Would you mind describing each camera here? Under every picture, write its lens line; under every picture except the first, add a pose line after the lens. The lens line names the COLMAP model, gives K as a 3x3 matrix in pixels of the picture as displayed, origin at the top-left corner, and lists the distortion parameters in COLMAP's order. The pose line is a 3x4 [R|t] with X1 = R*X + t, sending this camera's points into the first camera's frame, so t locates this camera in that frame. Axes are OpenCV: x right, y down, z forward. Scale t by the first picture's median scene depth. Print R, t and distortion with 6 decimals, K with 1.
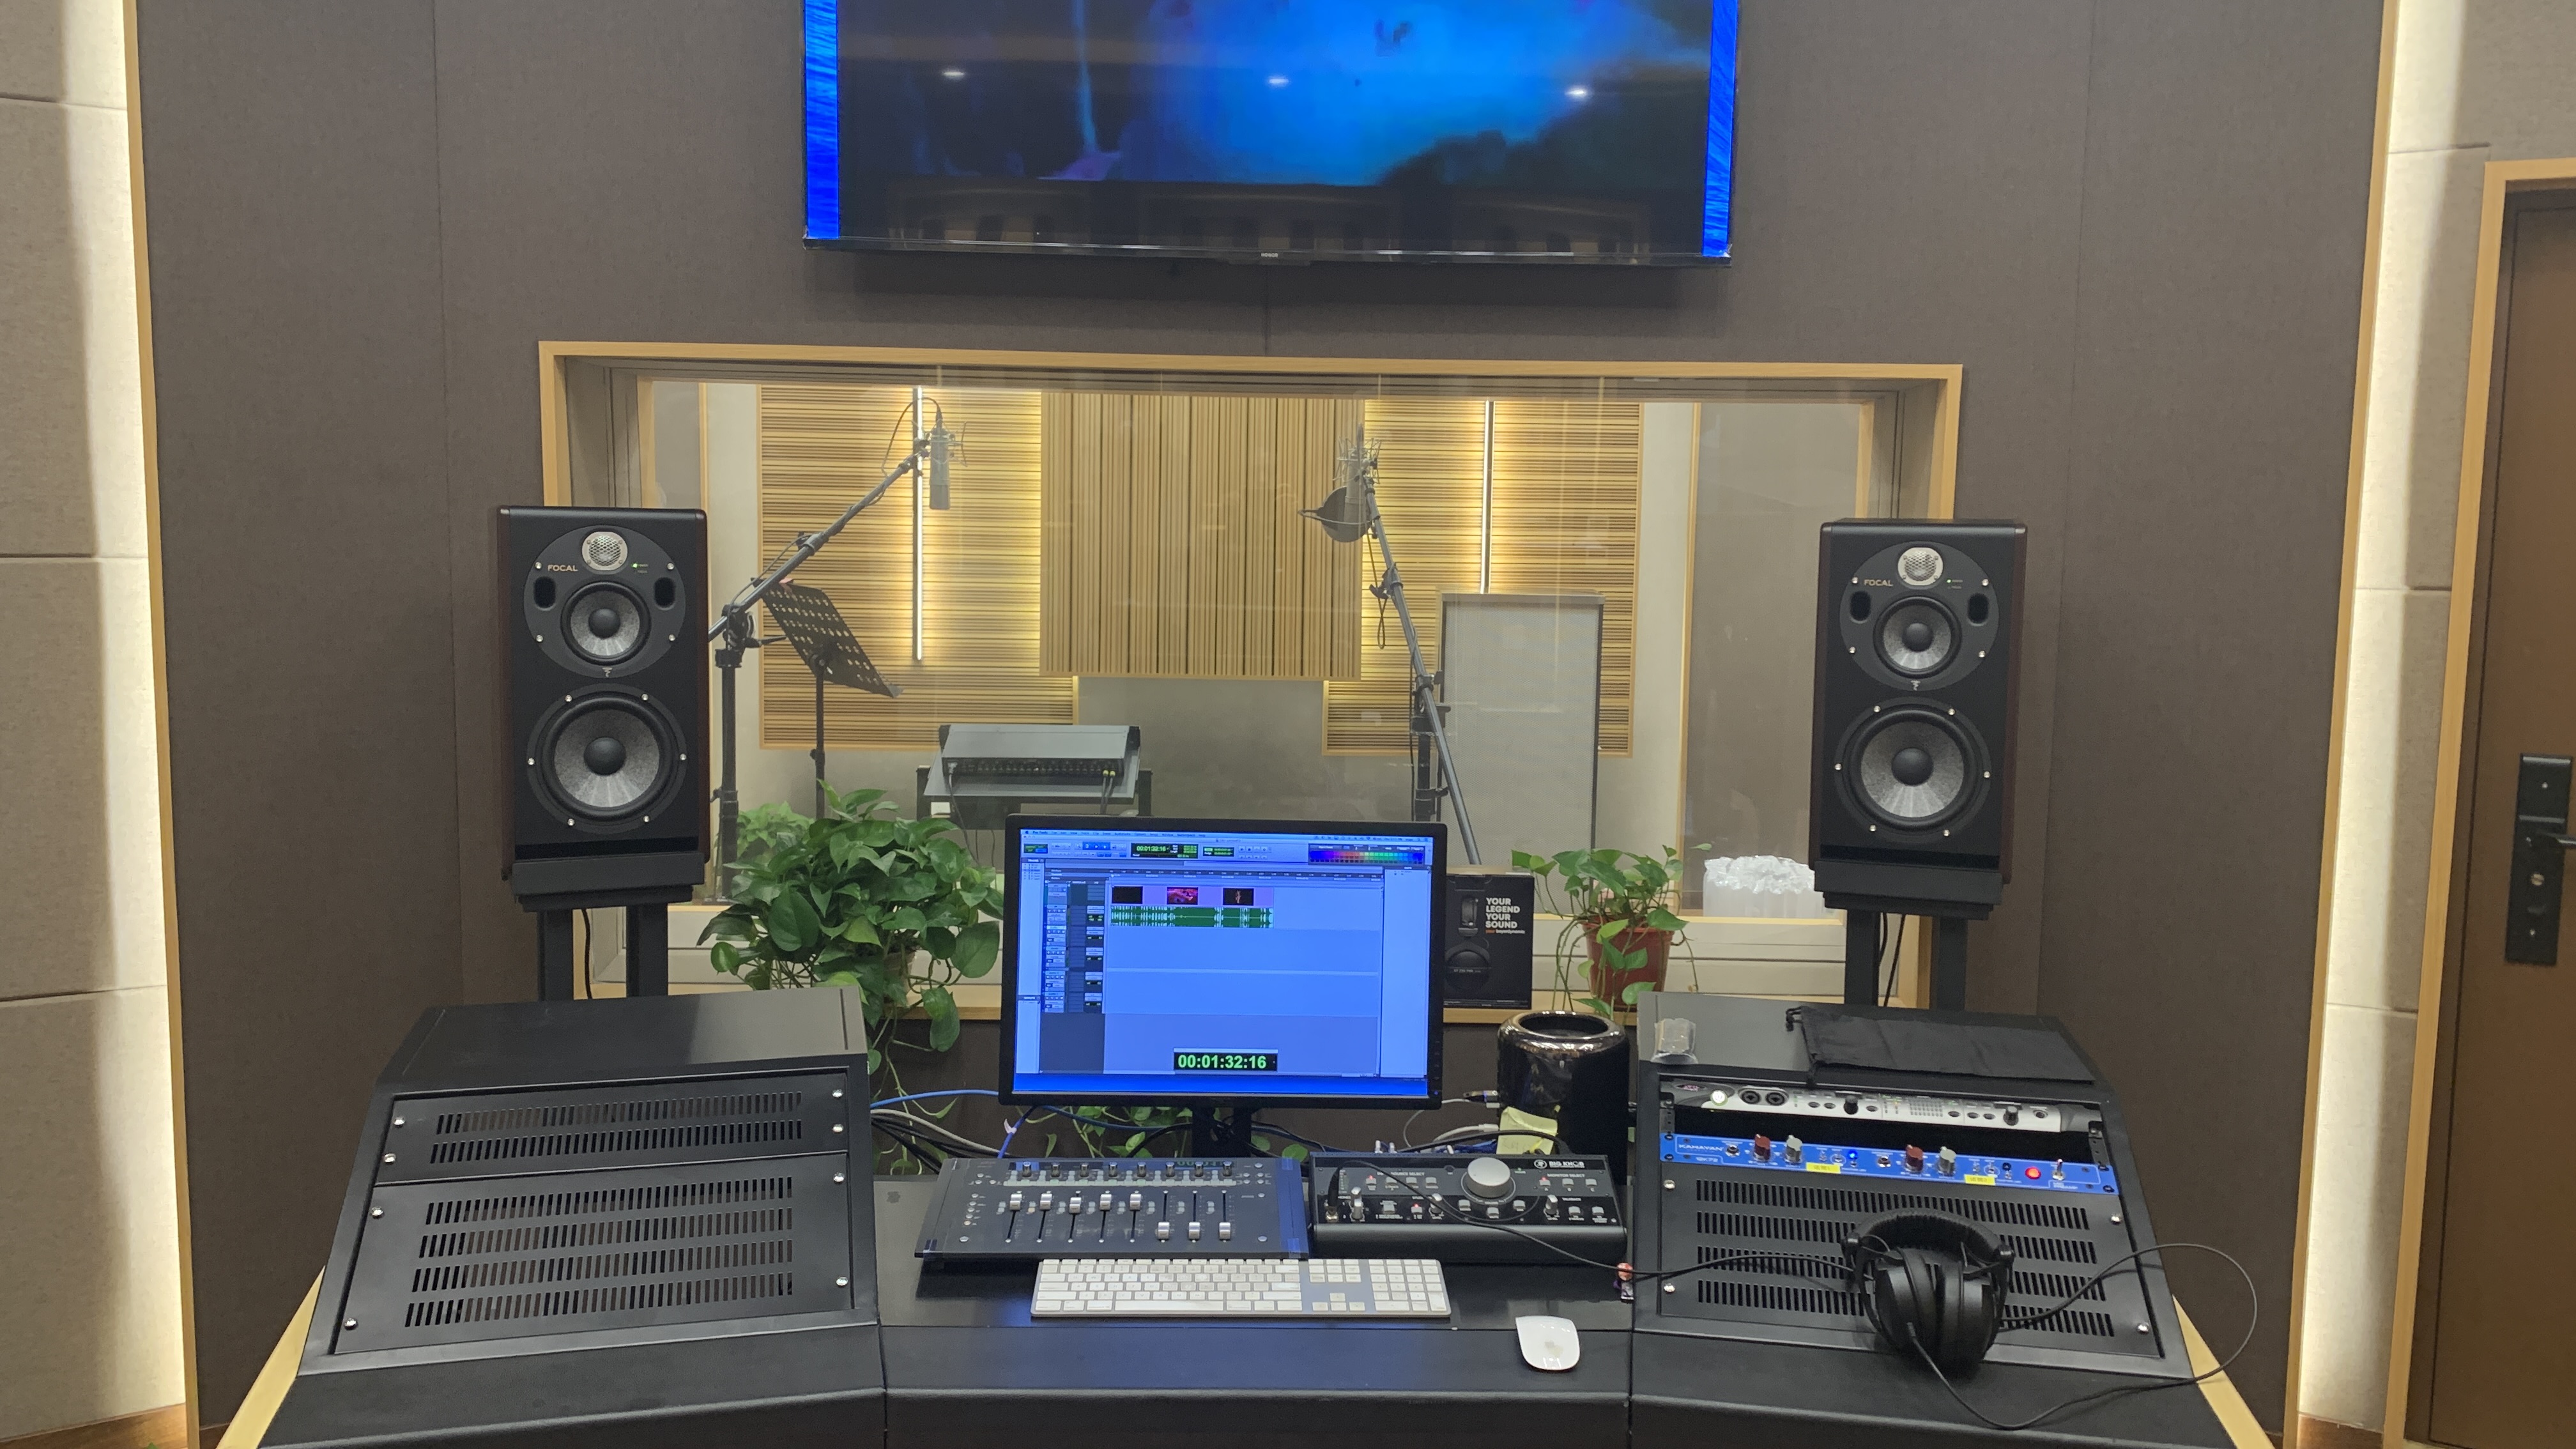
lens RADIAL K [[1957.4, 0, 1280.0], [0, 1957.4, 681.4], [0, 0, 1]] dist [0.189997, -0.461504]
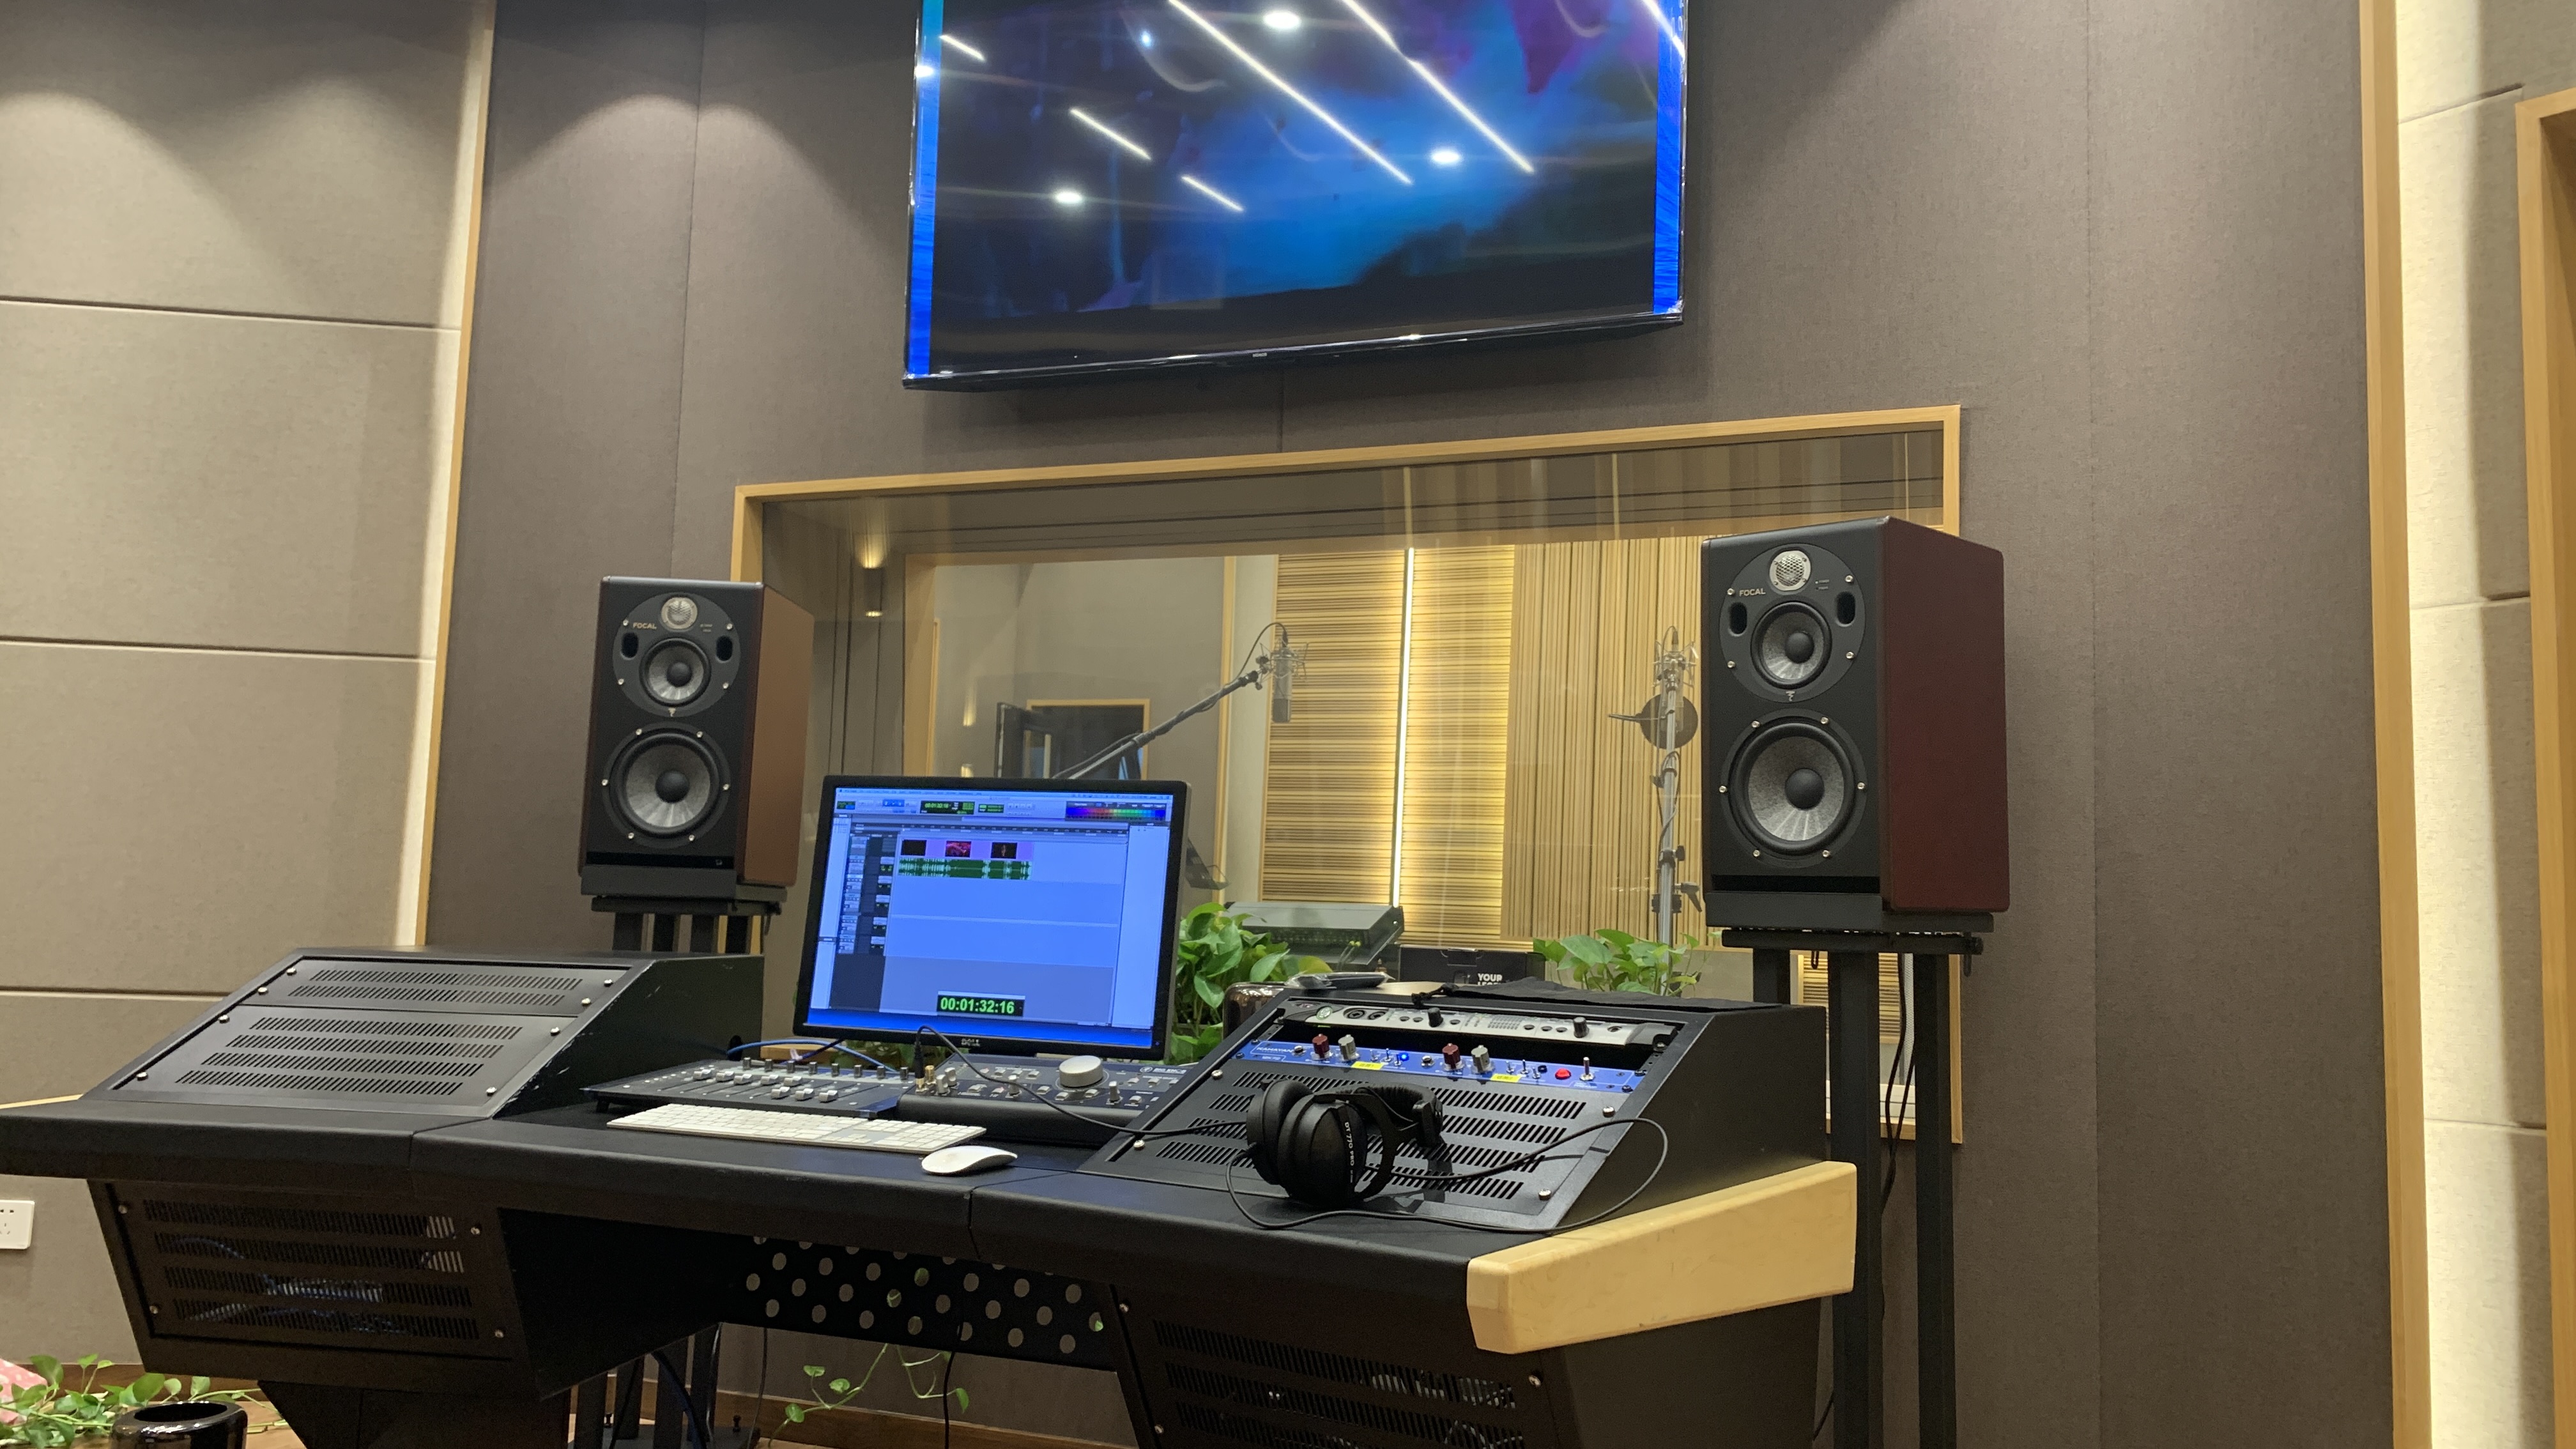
lens RADIAL K [[1957.4, 0, 1280.0], [0, 1957.4, 681.4], [0, 0, 1]] dist [0.189997, -0.461504]
pose [[0.914245, -0.031758, -0.403915, 0.551982], [-0.055702, 0.977605, -0.202945, 0.228755], [0.401314, 0.208040, 0.892001, 0.084852]]
